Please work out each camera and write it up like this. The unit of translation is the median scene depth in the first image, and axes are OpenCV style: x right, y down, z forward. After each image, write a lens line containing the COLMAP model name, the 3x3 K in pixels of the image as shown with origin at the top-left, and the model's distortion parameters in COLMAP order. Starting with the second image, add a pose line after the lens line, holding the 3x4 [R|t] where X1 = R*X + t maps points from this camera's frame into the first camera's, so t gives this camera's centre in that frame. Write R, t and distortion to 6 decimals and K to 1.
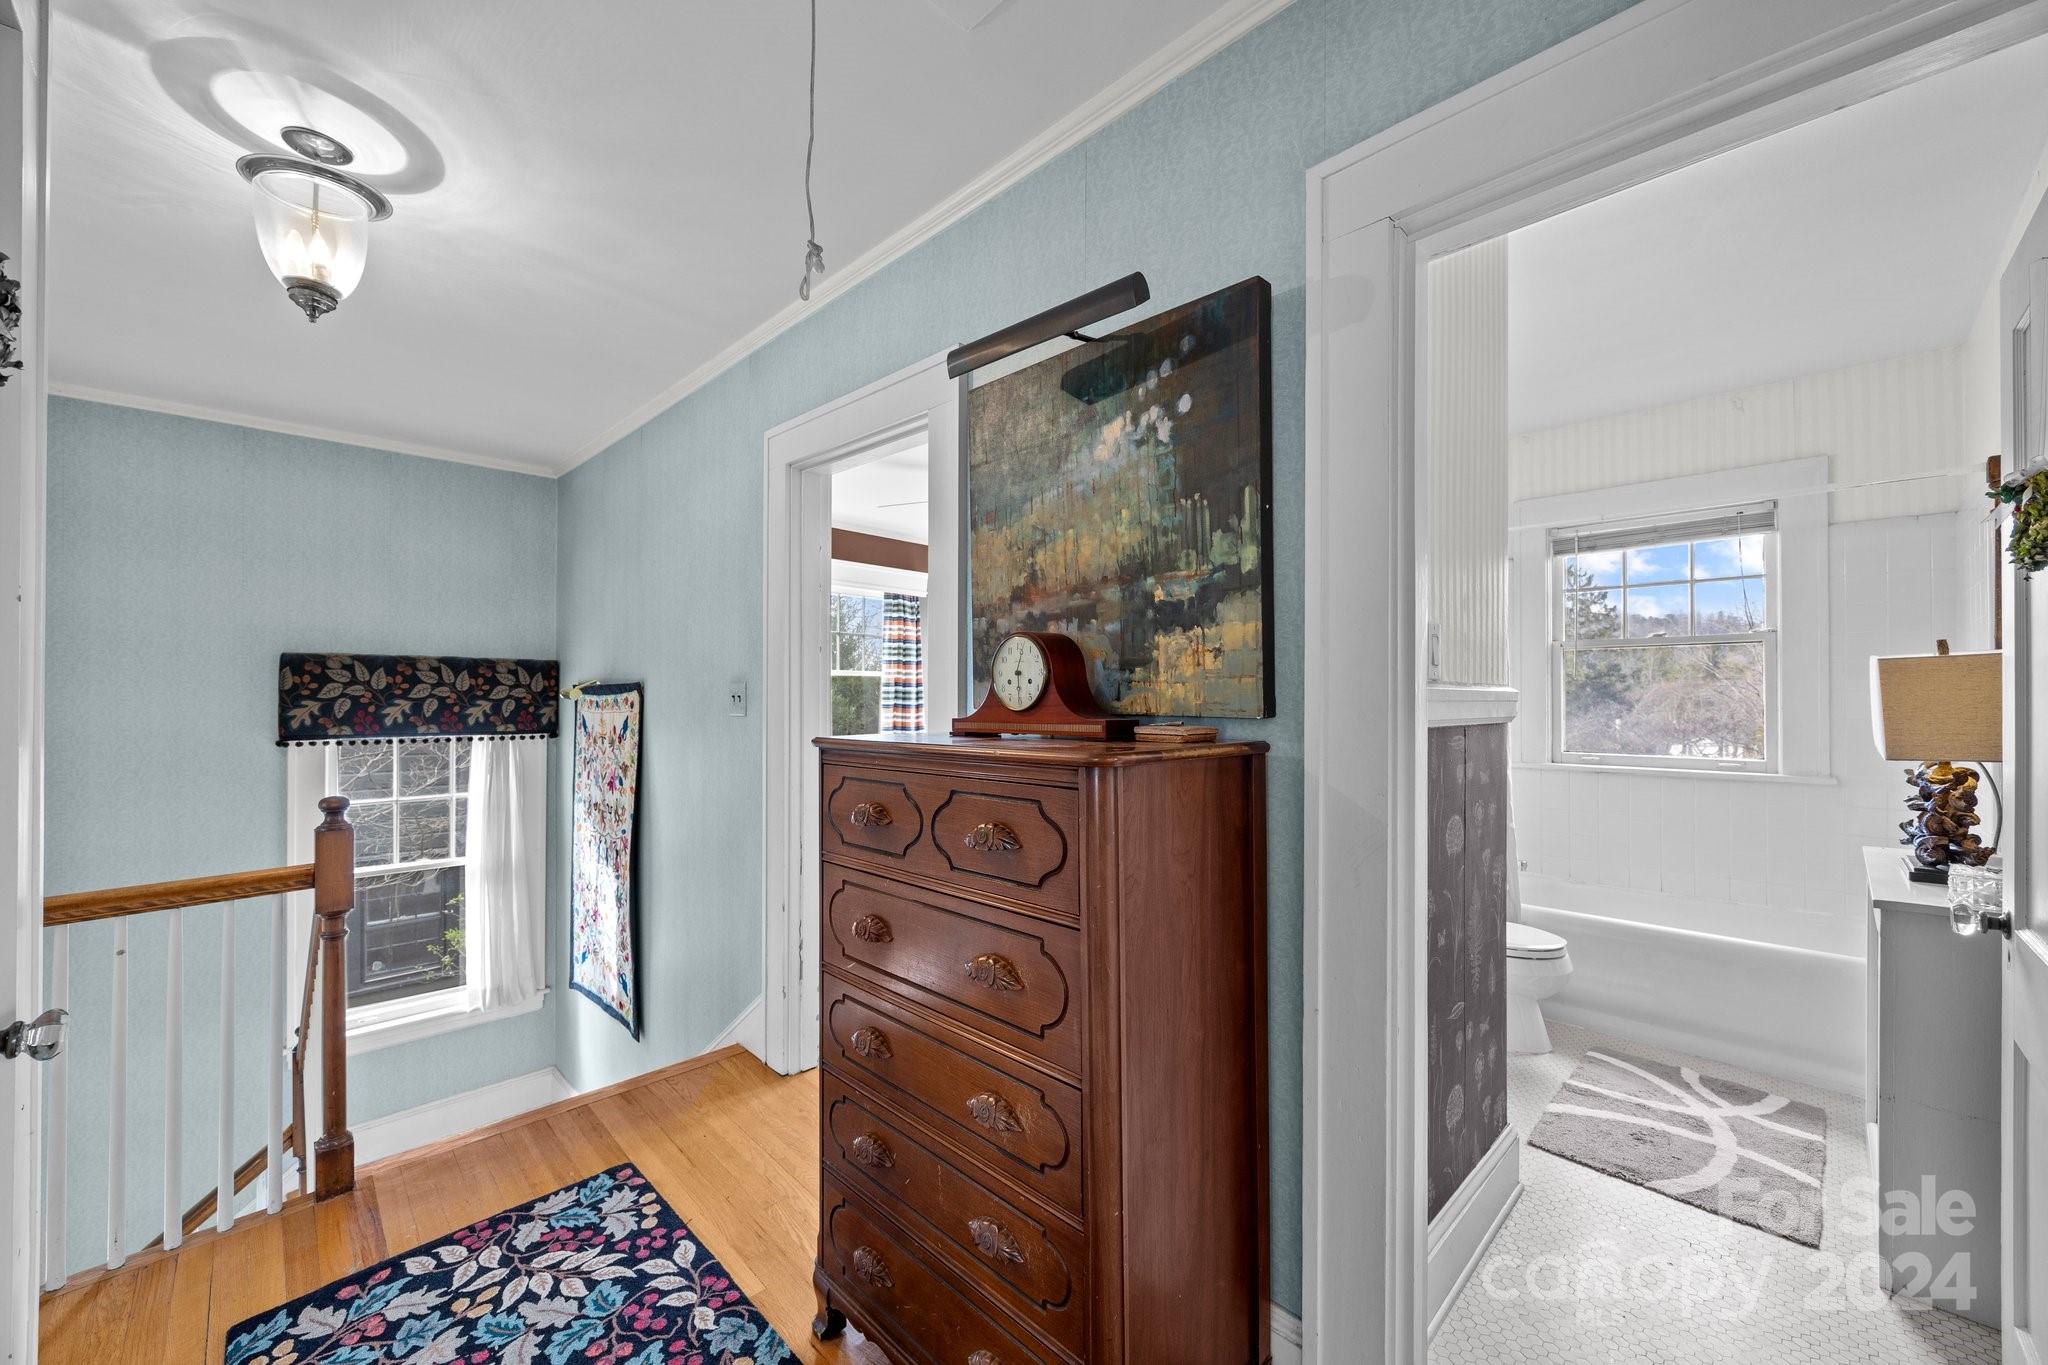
lens RADIAL K [[784.6, 0, 1013.4], [0, 784.6, 683.6], [0, 0, 1]] dist [-0.008830, -0.000273]
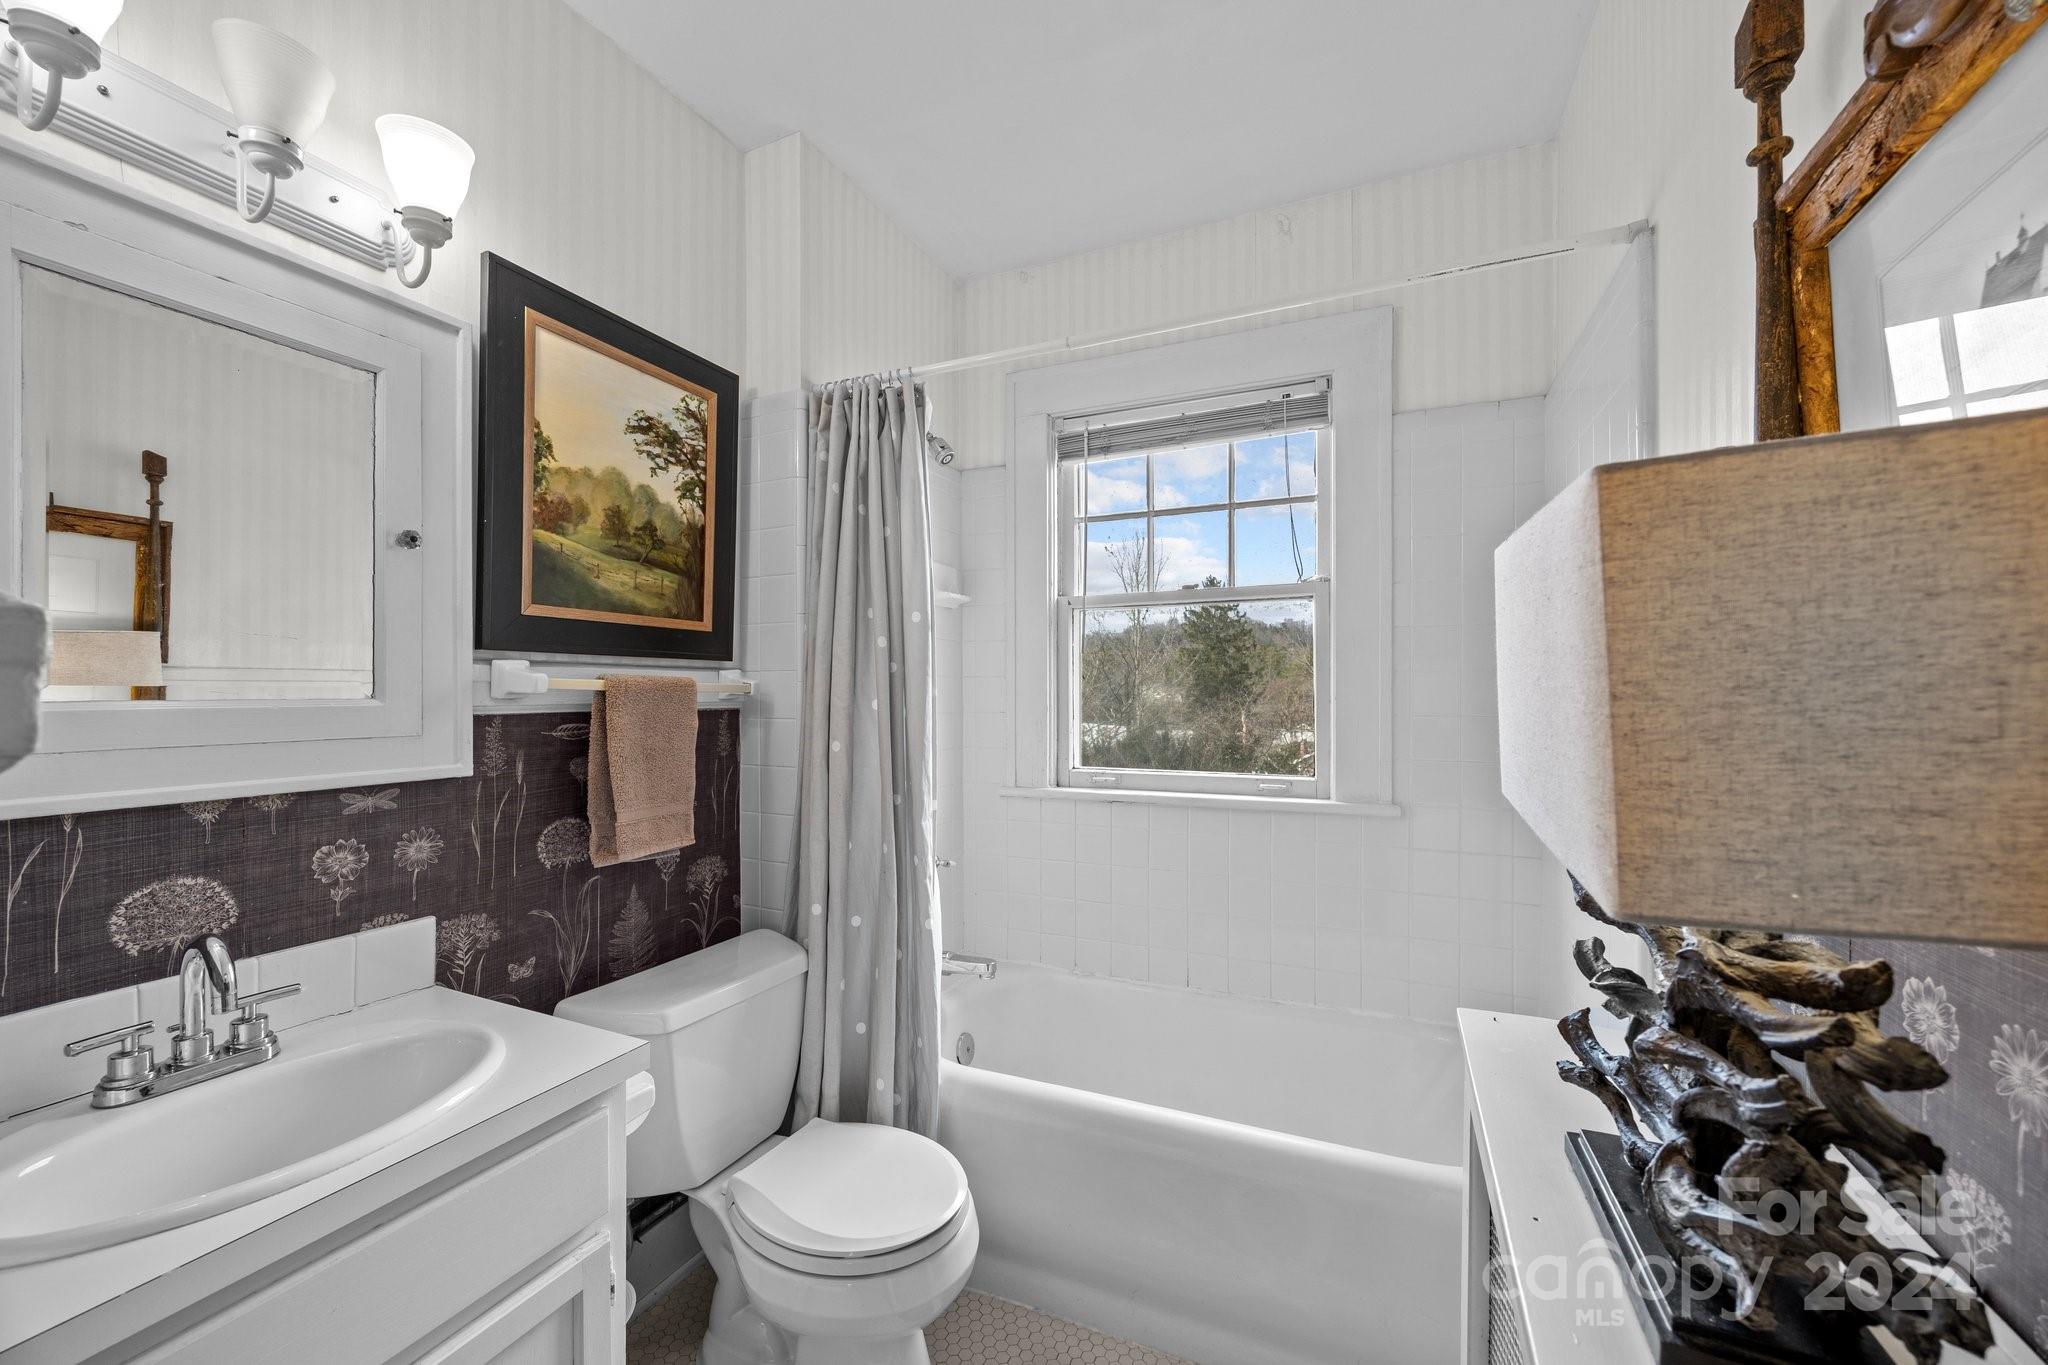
lens RADIAL K [[784.6, 0, 1033.0], [0, 784.6, 687.0], [0, 0, 1]] dist [-0.008830, -0.000273]
pose [[0.924850, -0.001425, 0.380330, 0.443728], [-0.002155, 0.999957, 0.008987, 0.014836], [-0.380327, -0.009131, 0.924807, 0.430425]]
